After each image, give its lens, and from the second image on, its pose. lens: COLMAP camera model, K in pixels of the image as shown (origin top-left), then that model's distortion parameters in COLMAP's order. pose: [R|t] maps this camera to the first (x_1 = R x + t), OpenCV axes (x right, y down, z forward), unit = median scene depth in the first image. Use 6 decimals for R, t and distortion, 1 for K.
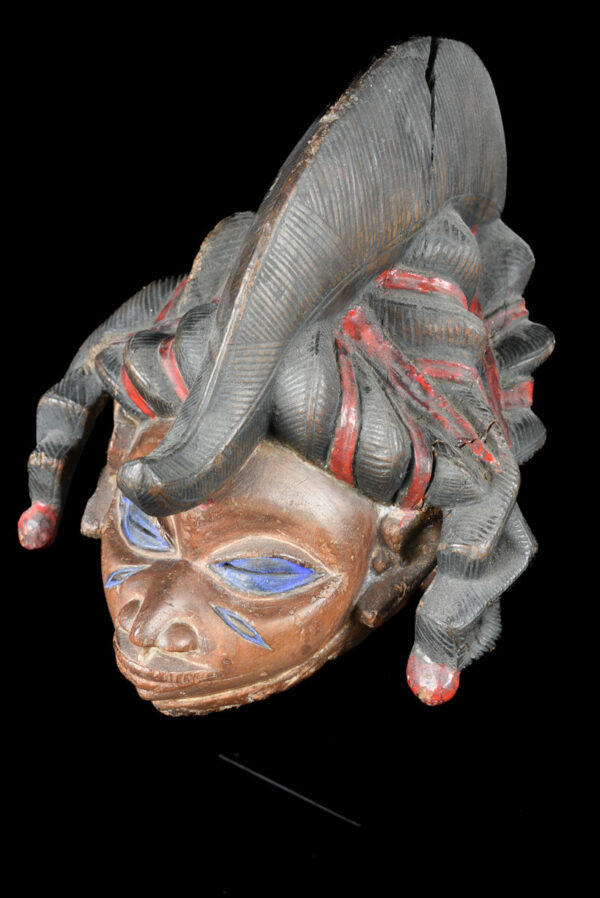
lens RADIAL K [[1242.6, 0, 303.2], [0, 1242.6, 444.7], [0, 0, 1]] dist [-0.018761, 0.000000]
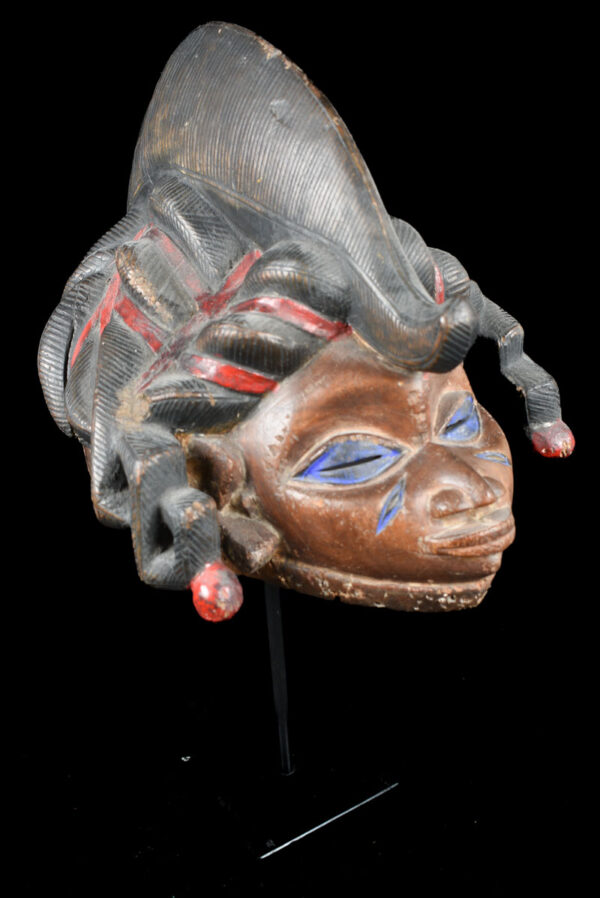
lens RADIAL K [[1086.6, 0, 299.4], [0, 1086.6, 448.1], [0, 0, 1]] dist [-0.042299, 0.000000]
pose [[0.446251, -0.422211, 0.789048, -0.842334], [0.631921, 0.772990, 0.056231, -0.021836], [-0.633668, 0.473523, 0.611752, 0.510690]]
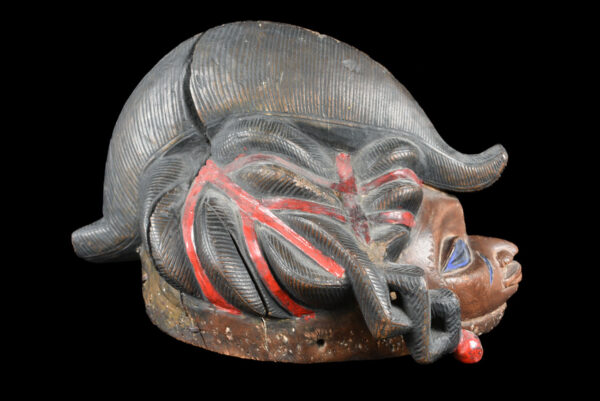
lens RADIAL K [[726.0, 0, 300.4], [0, 726.0, 200.2], [0, 0, 1]] dist [-0.042299, 0.000000]
pose [[-0.474606, -0.211642, 0.854375, -0.873757], [0.588191, 0.645853, 0.486729, -0.603629], [-0.654813, 0.733540, -0.182040, 1.300275]]
